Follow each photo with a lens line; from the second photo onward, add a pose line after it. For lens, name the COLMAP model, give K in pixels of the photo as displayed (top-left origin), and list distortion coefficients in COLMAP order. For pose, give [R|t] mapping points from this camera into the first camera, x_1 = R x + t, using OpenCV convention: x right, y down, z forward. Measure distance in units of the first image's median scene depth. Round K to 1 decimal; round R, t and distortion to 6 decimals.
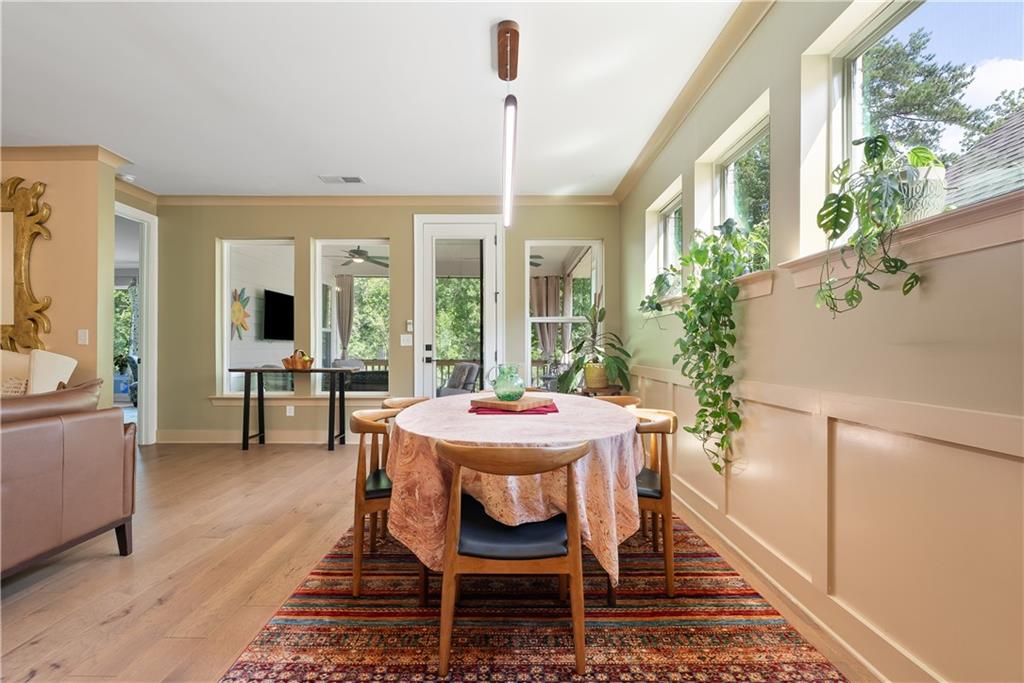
lens RADIAL K [[468.5, 0, 502.6], [0, 468.5, 344.7], [0, 0, 1]] dist [-0.009578, 0.006302]
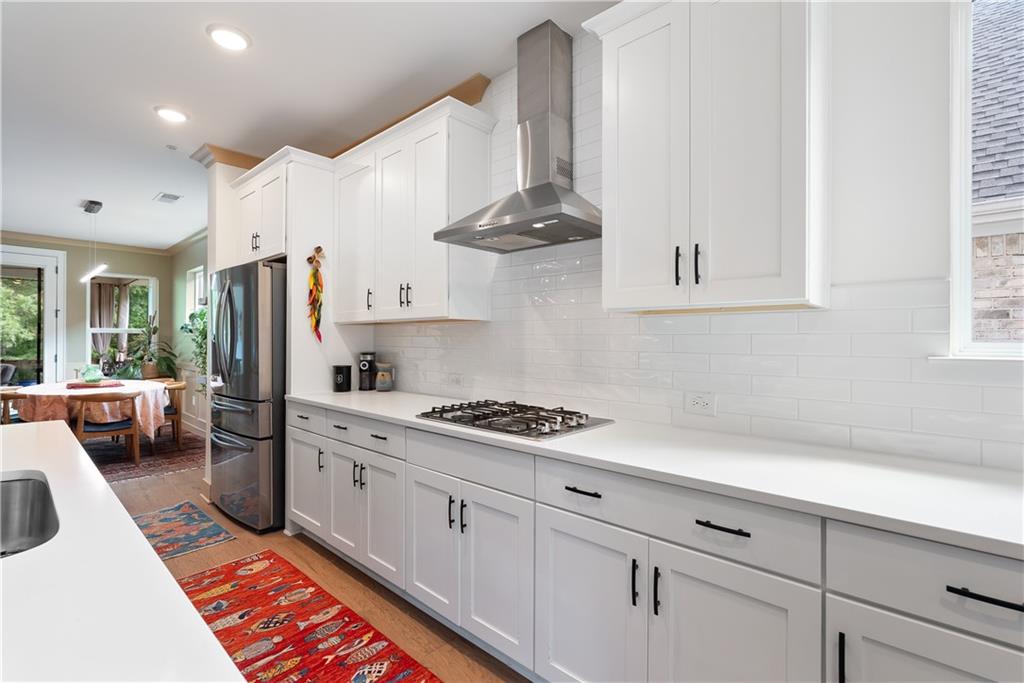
lens RADIAL K [[468.5, 0, 513.1], [0, 468.5, 337.9], [0, 0, 1]] dist [-0.009578, 0.006302]
pose [[0.664014, 0.007129, 0.747686, -0.191800], [-0.008905, 0.999959, -0.001626, -0.057721], [-0.747667, -0.005578, 0.664050, -1.122403]]
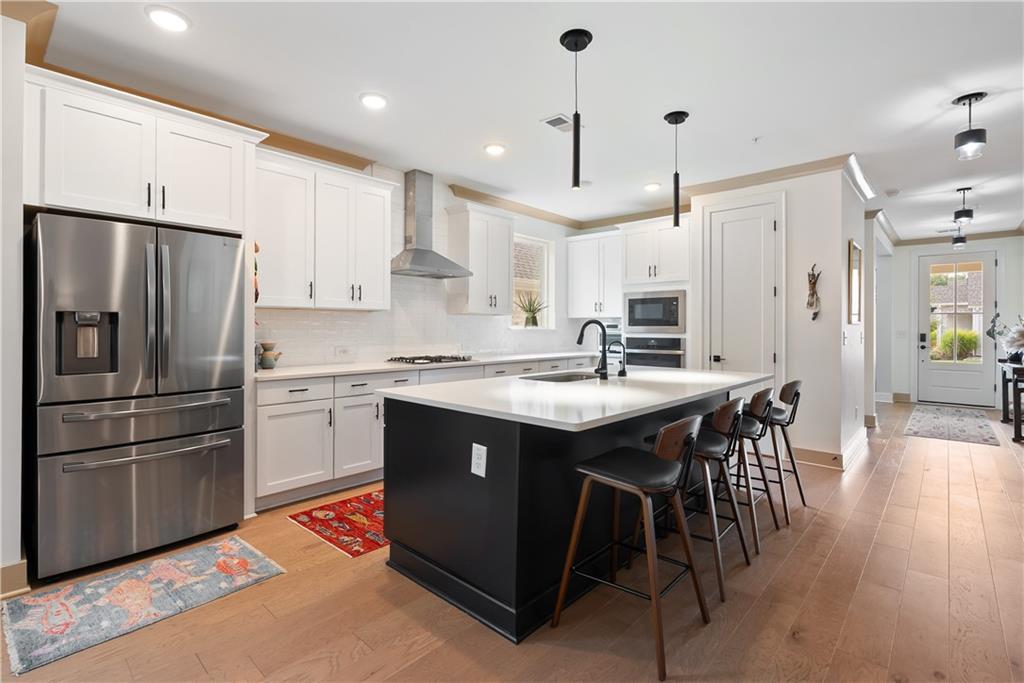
lens RADIAL K [[468.5, 0, 513.1], [0, 468.5, 330.8], [0, 0, 1]] dist [-0.009578, 0.006302]
pose [[-0.749401, -0.005861, 0.662090, -0.706299], [-0.006468, 0.999978, 0.001531, -0.042222], [-0.662085, -0.003135, -0.749422, -0.010062]]
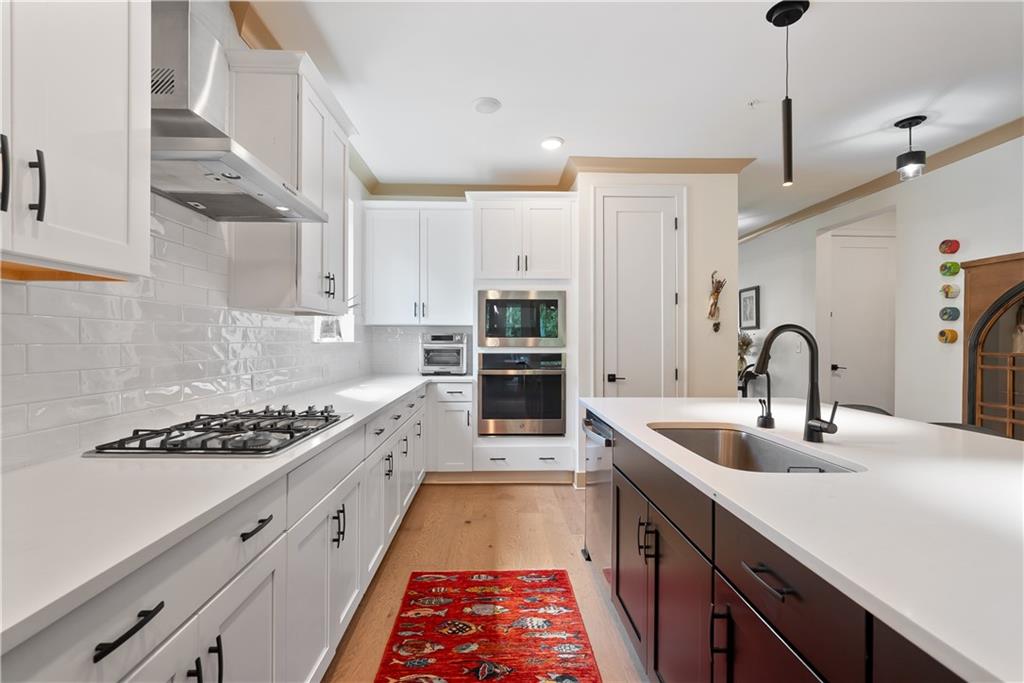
lens RADIAL K [[468.5, 0, 502.4], [0, 468.5, 343.2], [0, 0, 1]] dist [-0.009578, 0.006302]
pose [[-0.999523, -0.001386, -0.030855, -0.003986], [-0.001353, 0.999998, -0.001097, -0.043968], [0.030857, -0.001054, -0.999523, -0.312807]]
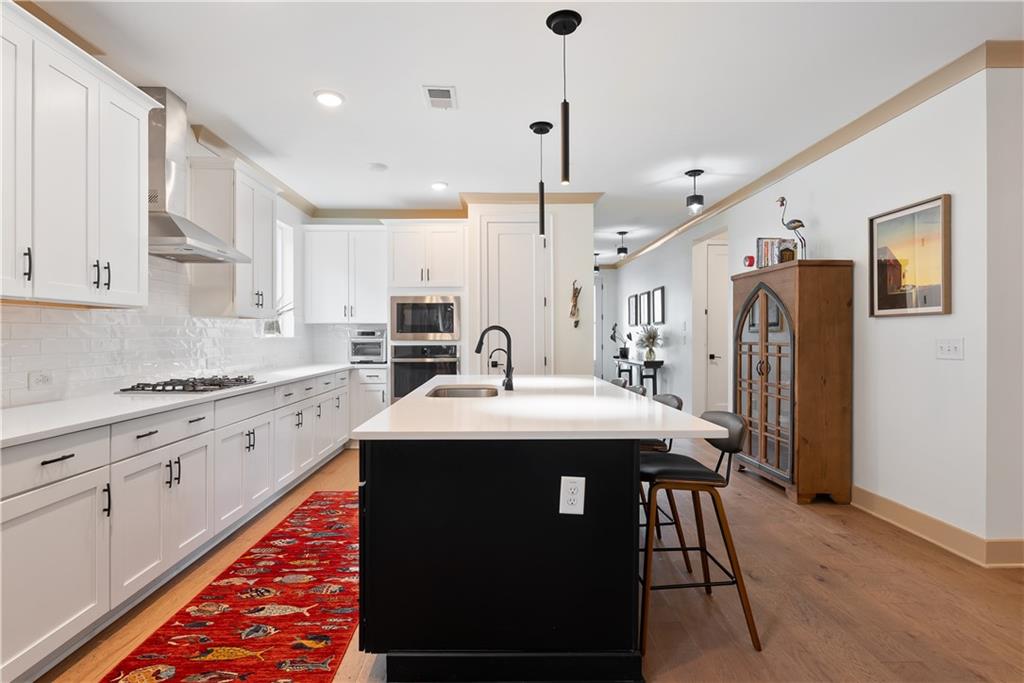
lens RADIAL K [[504.5, 0, 496.5], [0, 504.5, 336.9], [0, 0, 1]] dist [-0.006837, 0.003324]
pose [[-0.999791, 0.003159, -0.020197, -0.254205], [0.003232, 0.999988, -0.003605, -0.040919], [0.020185, -0.003669, -0.999790, 0.085584]]
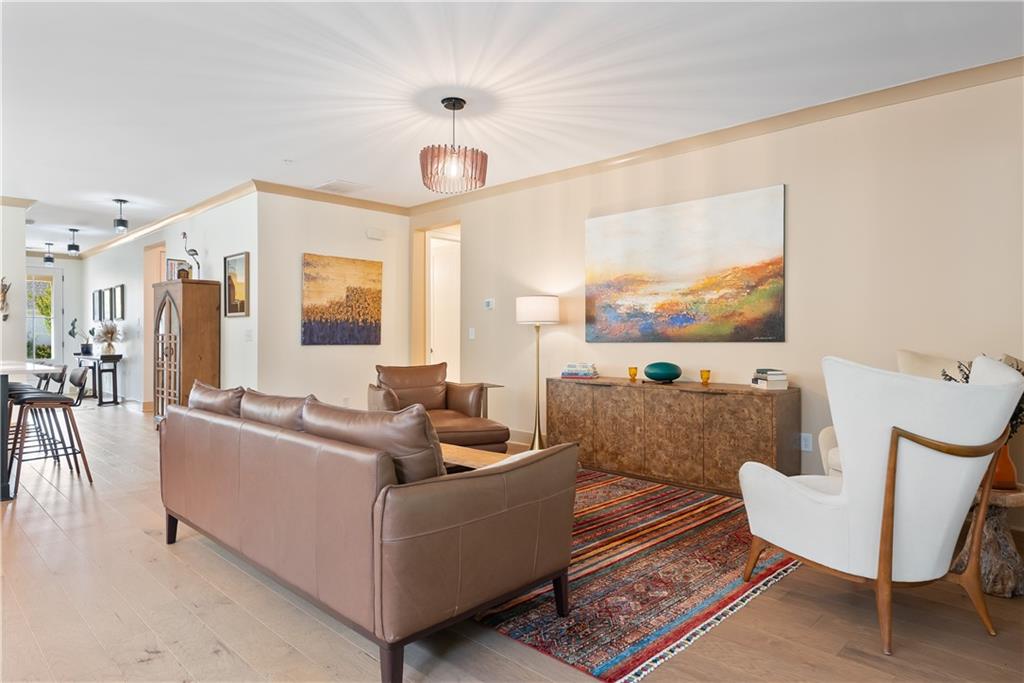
lens RADIAL K [[599.1, 0, 502.1], [0, 599.1, 337.2], [0, 0, 1]] dist [-0.002057, 0.003096]
pose [[-0.686243, 0.003233, -0.727365, -0.217800], [0.006015, 0.999981, -0.001230, -0.010600], [0.727348, -0.005219, -0.686249, 1.020647]]
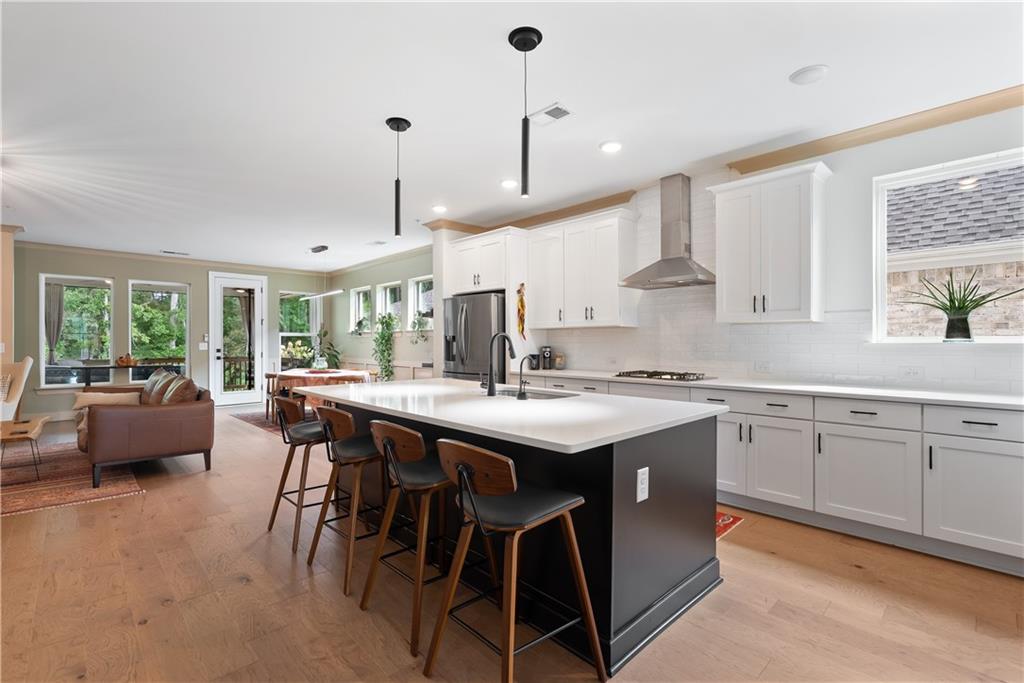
lens RADIAL K [[468.5, 0, 514.0], [0, 468.5, 341.6], [0, 0, 1]] dist [-0.009578, 0.006302]
pose [[0.708832, 0.002379, 0.705374, -0.799019], [-0.005140, 0.999985, 0.001793, -0.046885], [-0.705359, -0.004896, 0.708833, -1.283203]]
